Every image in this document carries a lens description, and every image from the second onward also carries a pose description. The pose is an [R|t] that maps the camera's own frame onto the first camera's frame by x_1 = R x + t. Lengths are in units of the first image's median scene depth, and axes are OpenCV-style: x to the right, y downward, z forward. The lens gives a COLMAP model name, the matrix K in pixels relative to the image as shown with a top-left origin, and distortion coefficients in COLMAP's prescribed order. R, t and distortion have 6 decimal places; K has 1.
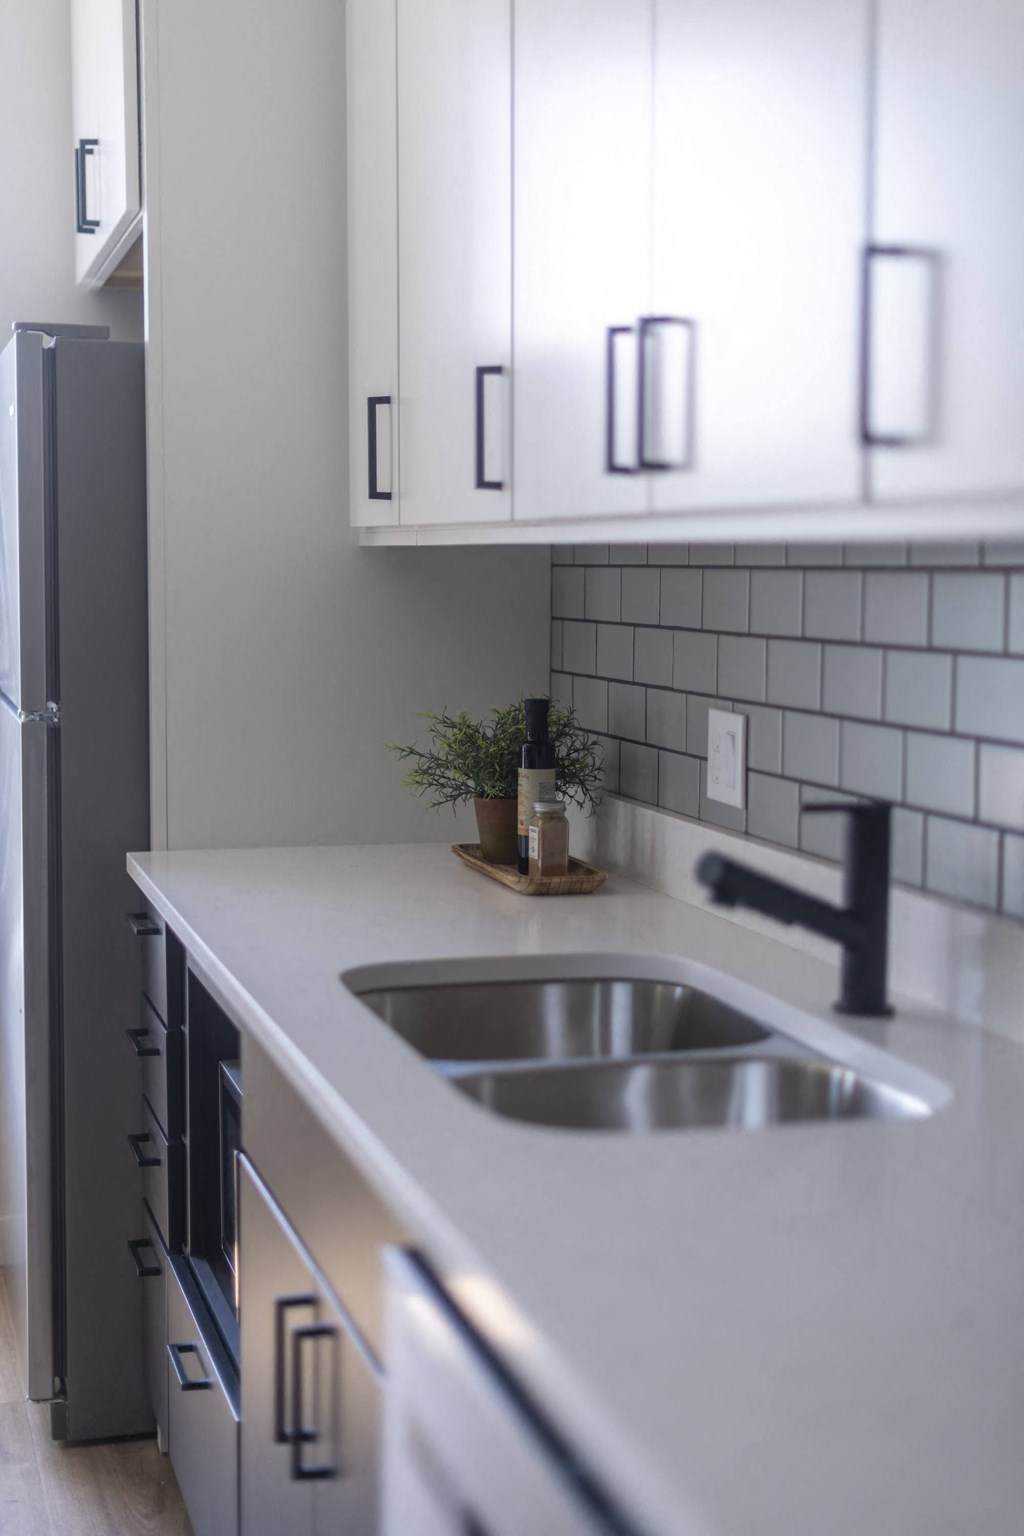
lens RADIAL K [[2394.7, 0, 513.0], [0, 2394.7, 764.4], [0, 0, 1]] dist [0.015685, 0.000000]
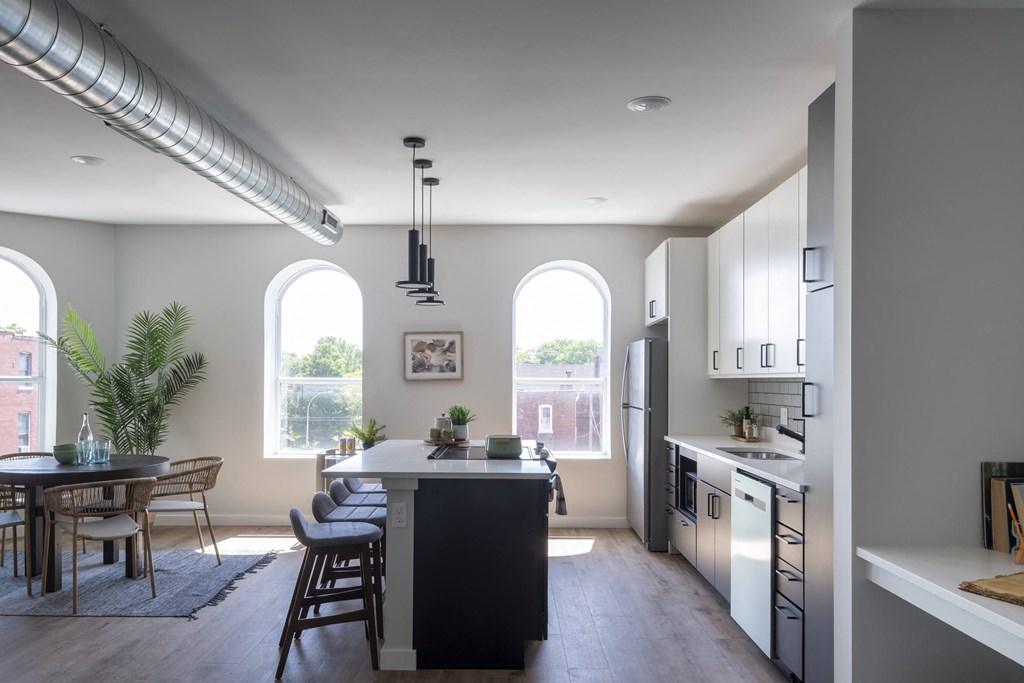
lens RADIAL K [[743.6, 0, 493.7], [0, 743.6, 378.1], [0, 0, 1]] dist [0.008840, 0.003885]
pose [[0.955158, -0.003940, -0.296071, -0.037073], [-0.022697, 0.995995, -0.086477, 0.065426], [0.295226, 0.089319, 0.951243, -0.748130]]
